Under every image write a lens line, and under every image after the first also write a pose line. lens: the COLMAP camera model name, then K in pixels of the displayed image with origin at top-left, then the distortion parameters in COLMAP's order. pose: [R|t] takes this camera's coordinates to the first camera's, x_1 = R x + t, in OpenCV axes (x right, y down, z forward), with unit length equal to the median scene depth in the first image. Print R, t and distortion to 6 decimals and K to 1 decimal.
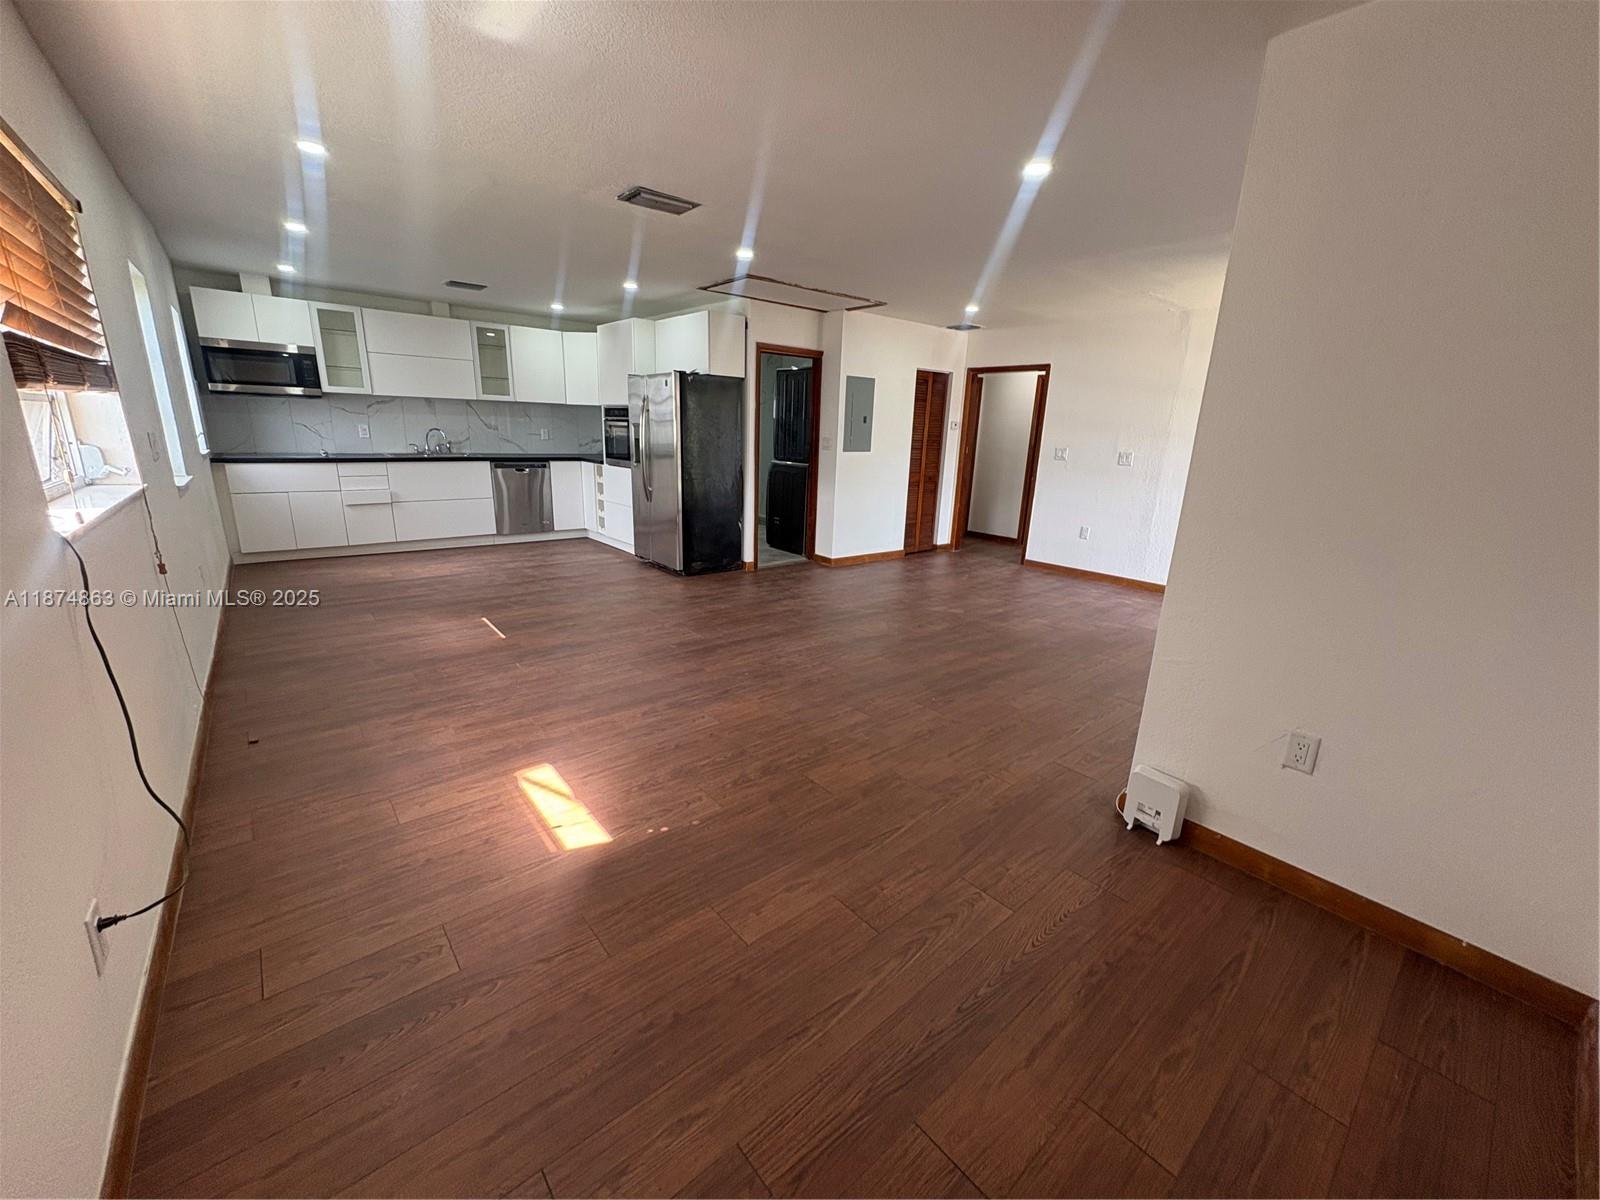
lens RADIAL K [[635.8, 0, 800.0], [0, 635.8, 600.0], [0, 0, 1]] dist [0.000792, 0.000082]
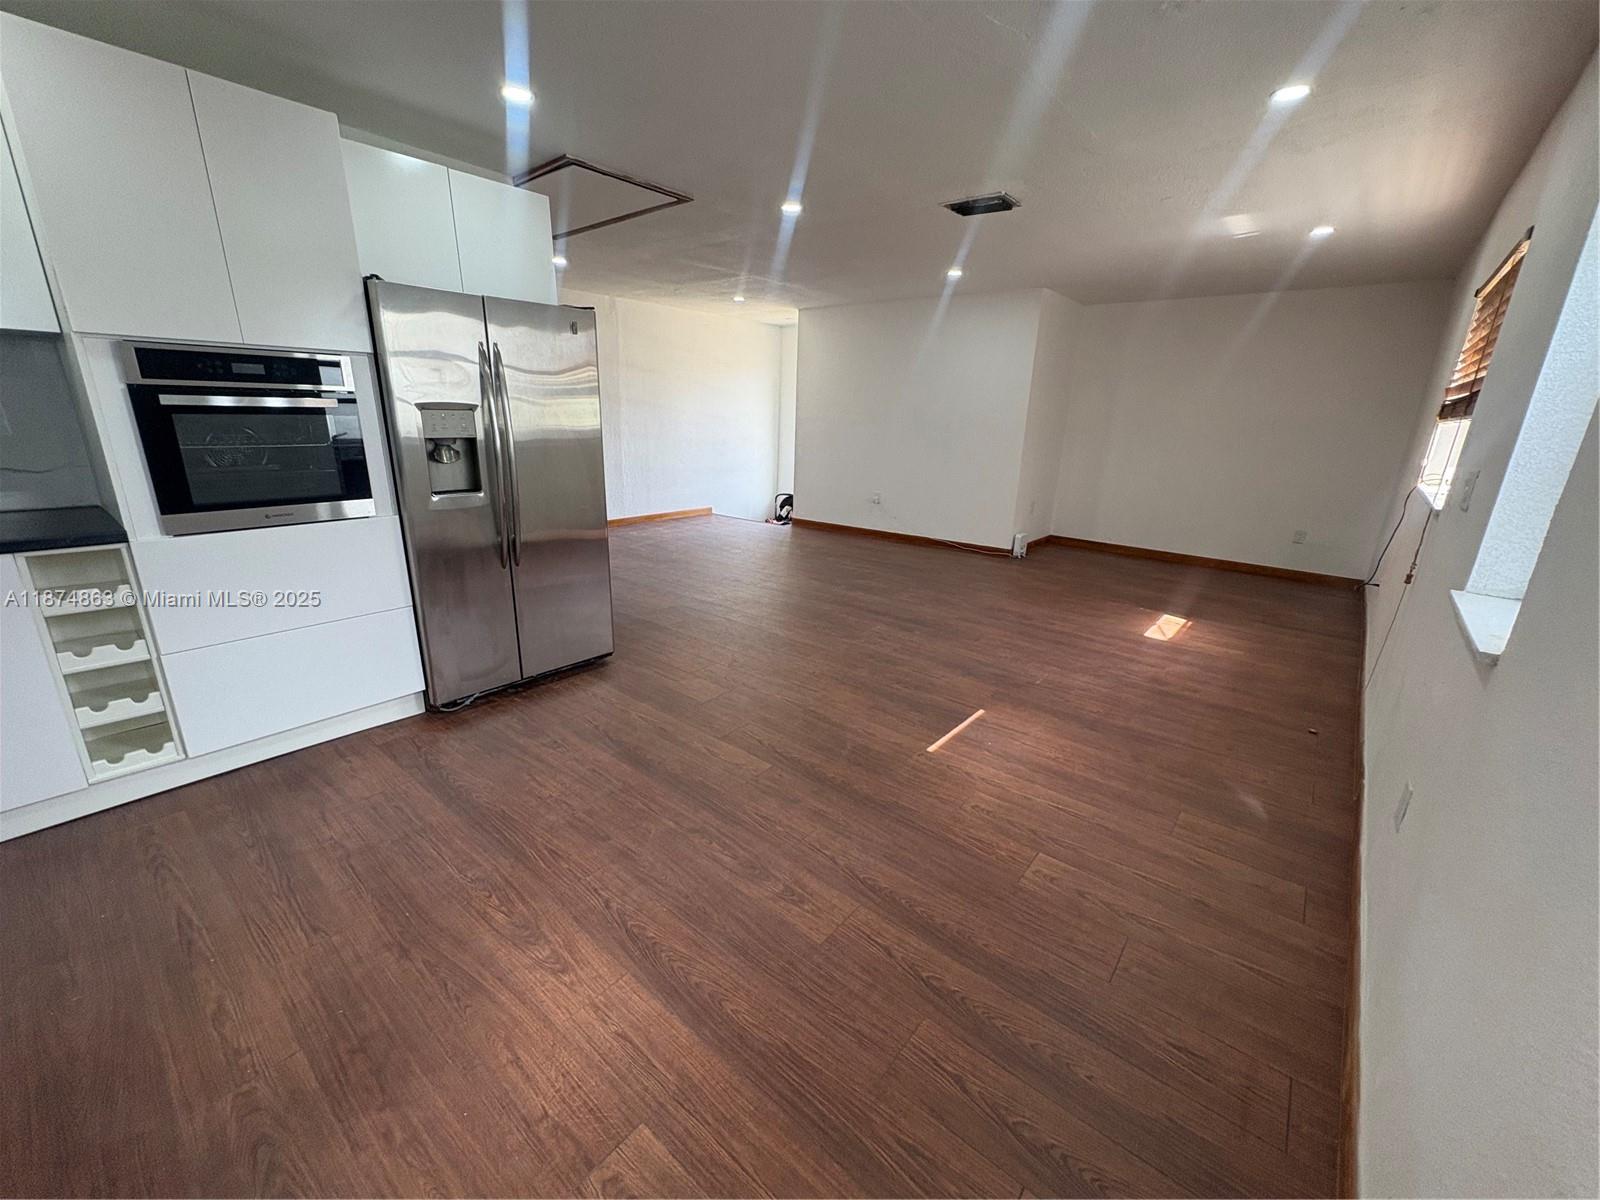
lens RADIAL K [[636.1, 0, 800.0], [0, 636.1, 600.0], [0, 0, 1]] dist [0.000828, 0.000027]
pose [[-0.176635, -0.322577, 0.929916, -0.781059], [0.225458, 0.906392, 0.357242, -0.270827], [-0.958107, 0.272758, -0.087373, 0.891323]]
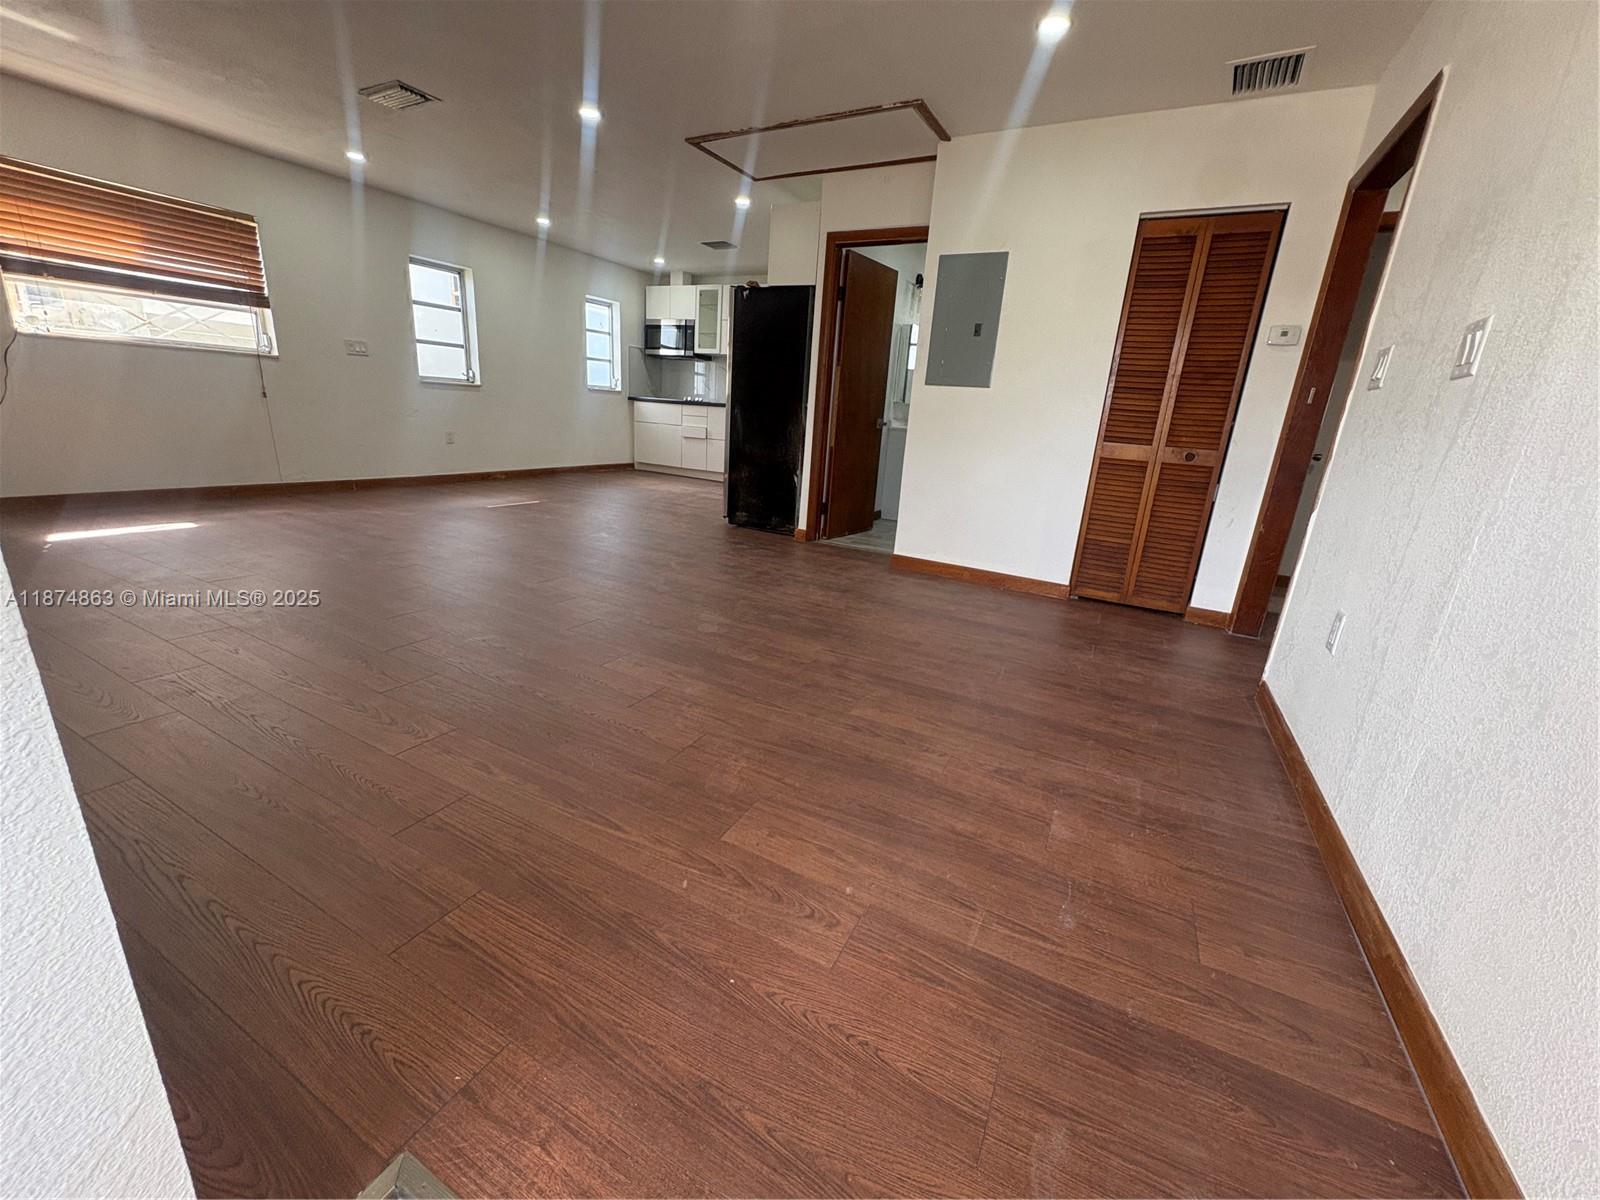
lens RADIAL K [[635.8, 0, 800.0], [0, 635.8, 600.0], [0, 0, 1]] dist [0.000792, 0.000082]
pose [[0.375023, 0.260020, -0.889802, 0.703330], [-0.297031, 0.942955, 0.150363, -0.105064], [0.878140, 0.207910, 0.430863, 0.752984]]
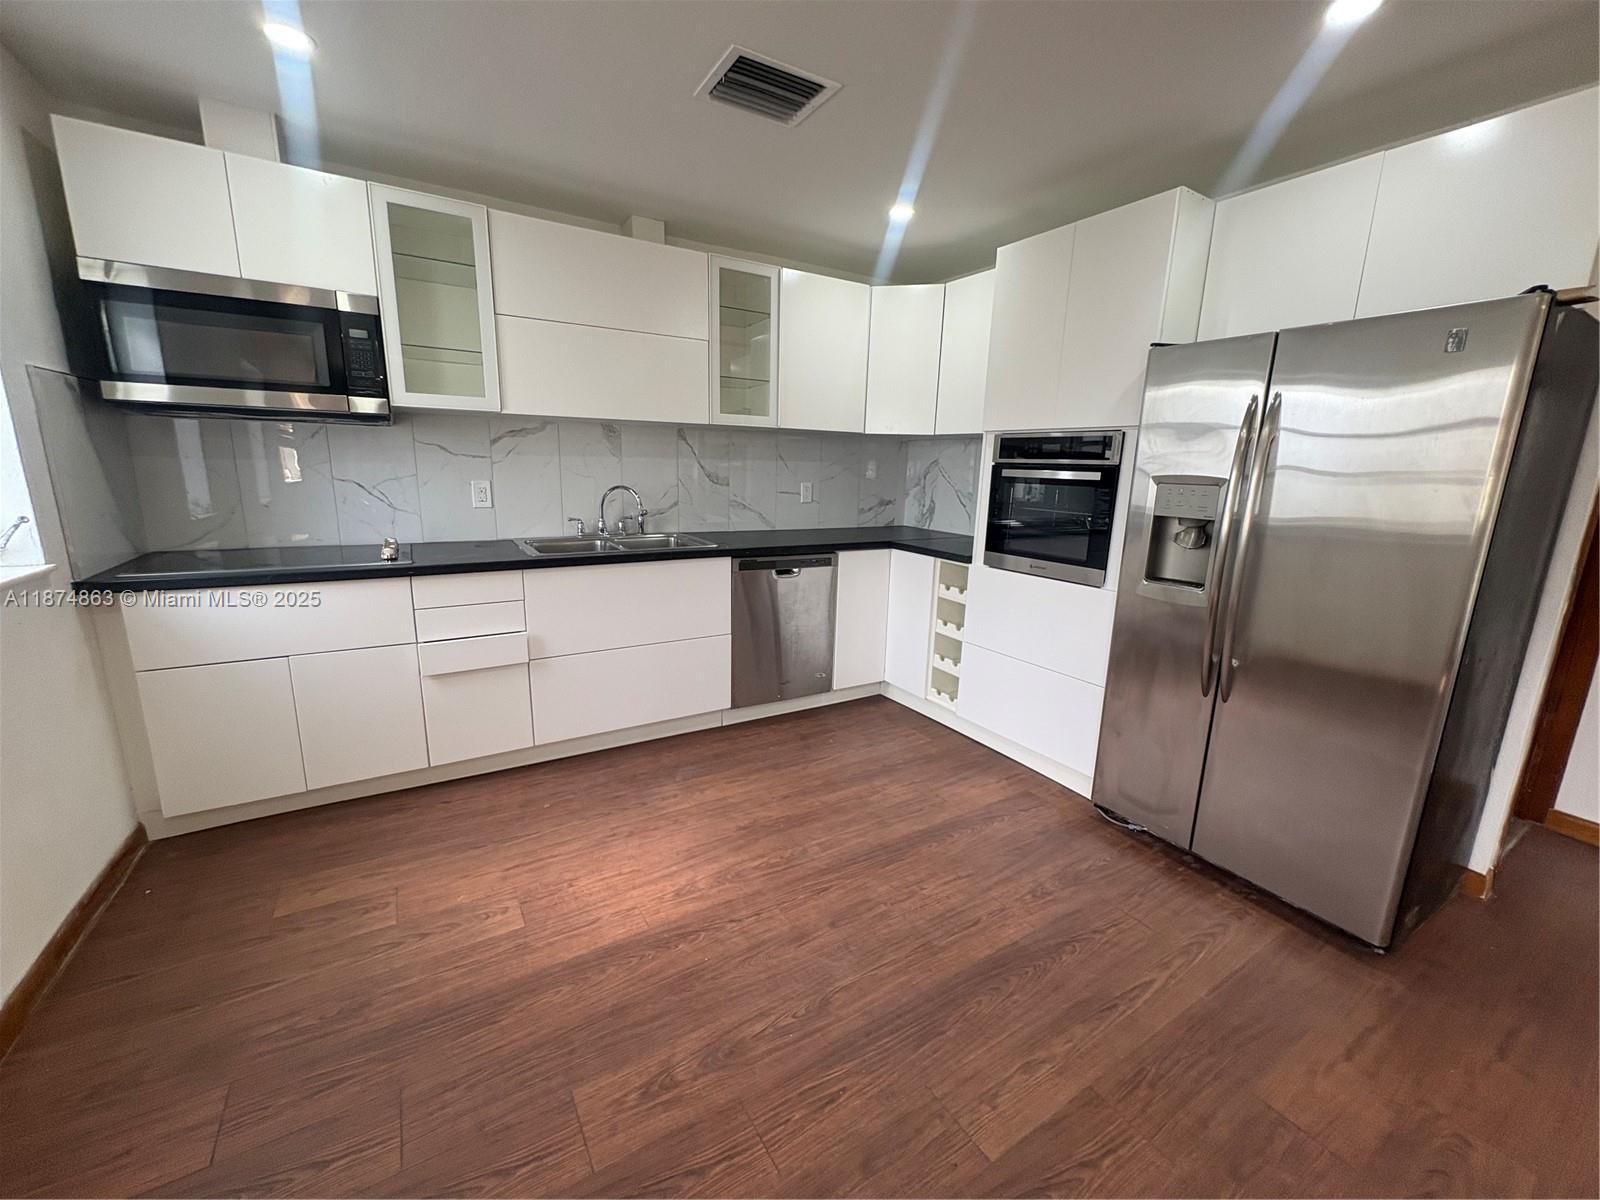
lens RADIAL K [[636.1, 0, 800.0], [0, 636.1, 600.0], [0, 0, 1]] dist [0.000828, 0.000027]
pose [[0.989244, 0.023204, -0.144422, -0.440951], [-0.031431, 0.997995, -0.054940, -0.193799], [0.142858, 0.058888, 0.987990, 0.661073]]
